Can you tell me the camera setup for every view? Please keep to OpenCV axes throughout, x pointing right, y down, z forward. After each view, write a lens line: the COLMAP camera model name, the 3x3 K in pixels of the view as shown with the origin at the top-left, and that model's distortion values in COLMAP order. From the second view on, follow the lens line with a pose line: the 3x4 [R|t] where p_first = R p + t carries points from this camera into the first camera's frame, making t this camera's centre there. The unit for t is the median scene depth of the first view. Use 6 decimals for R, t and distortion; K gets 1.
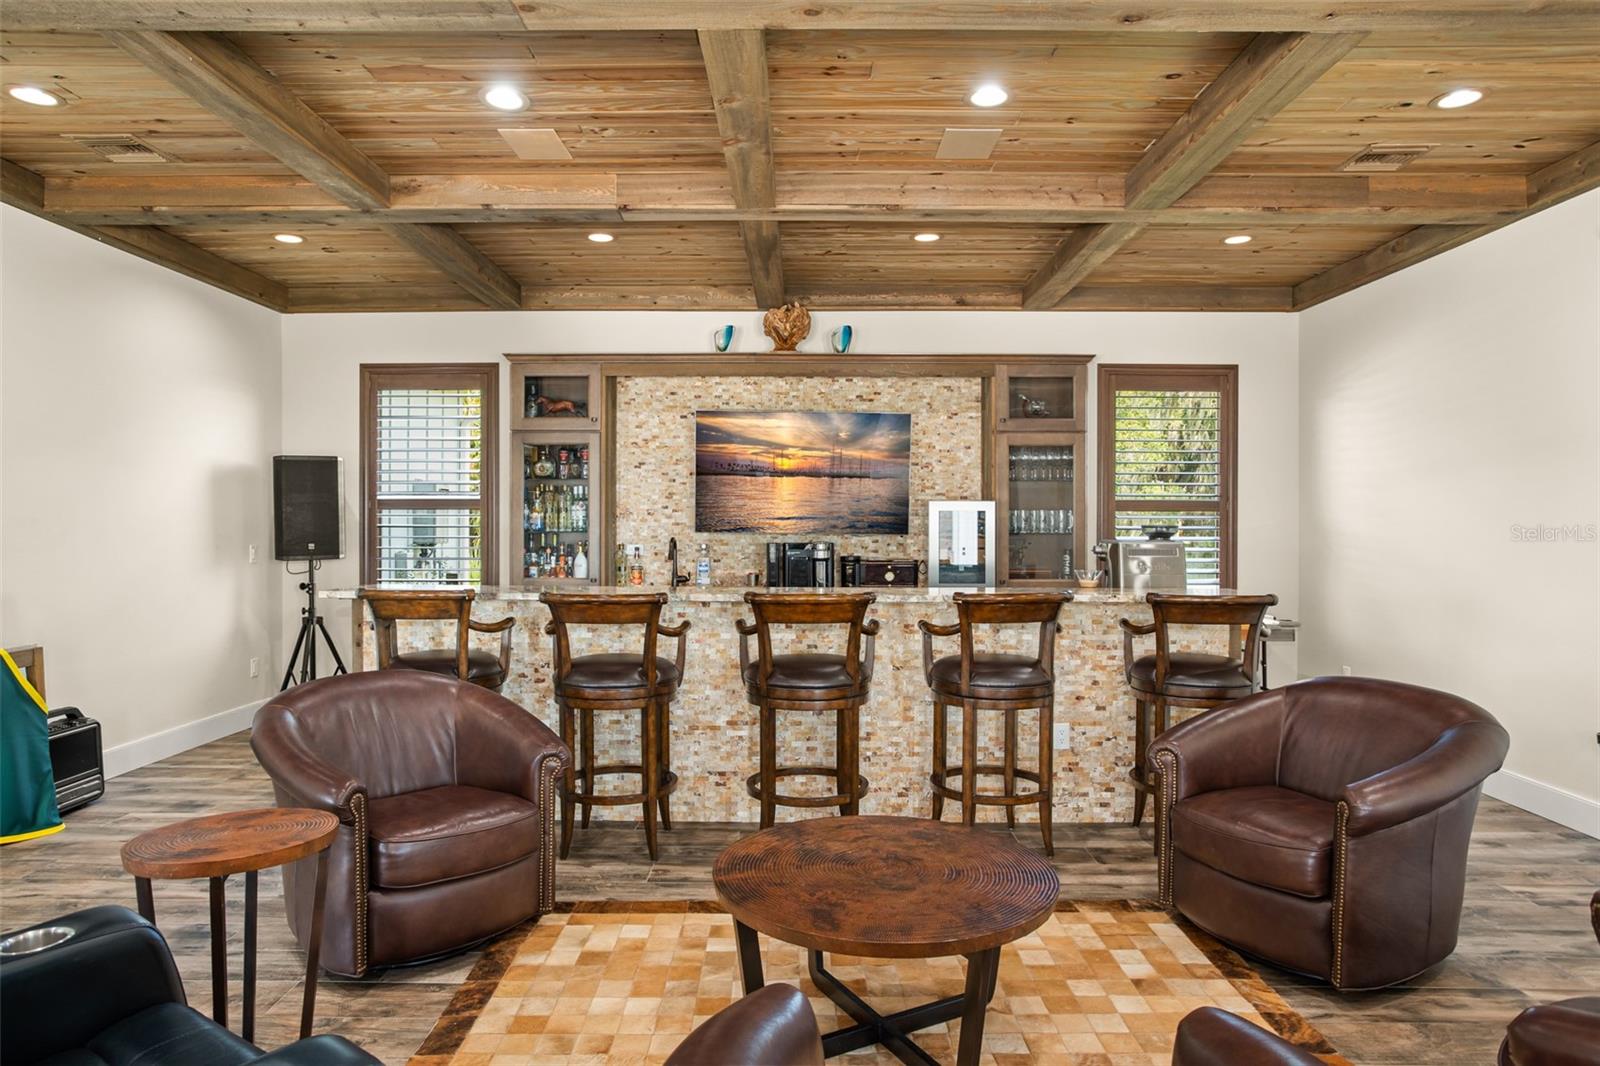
lens RADIAL K [[968.8, 0, 799.5], [0, 968.8, 539.7], [0, 0, 1]] dist [-0.060730, 0.047507]
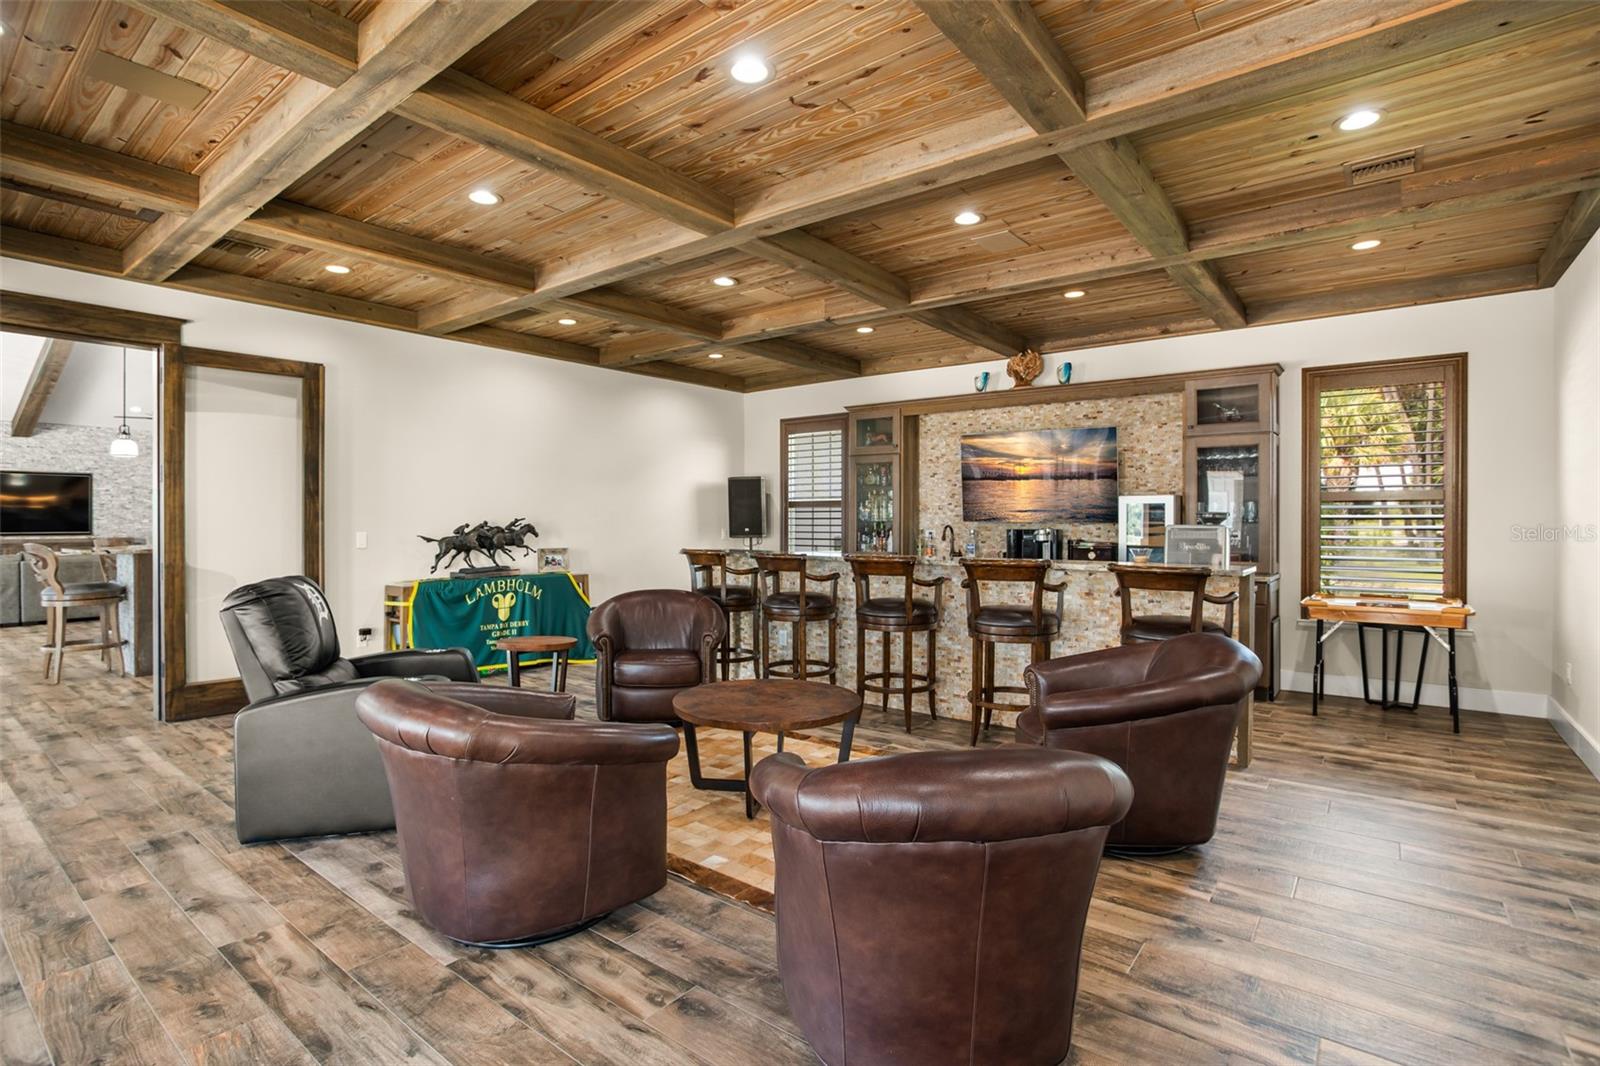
lens RADIAL K [[778.0, 0, 796.4], [0, 778.0, 527.0], [0, 0, 1]] dist [-0.068375, 0.027990]
pose [[0.788418, 0.004265, -0.615125, 0.396614], [-0.007104, 0.999972, -0.002173, 0.004573], [0.615098, 0.006083, 0.788427, -0.039128]]
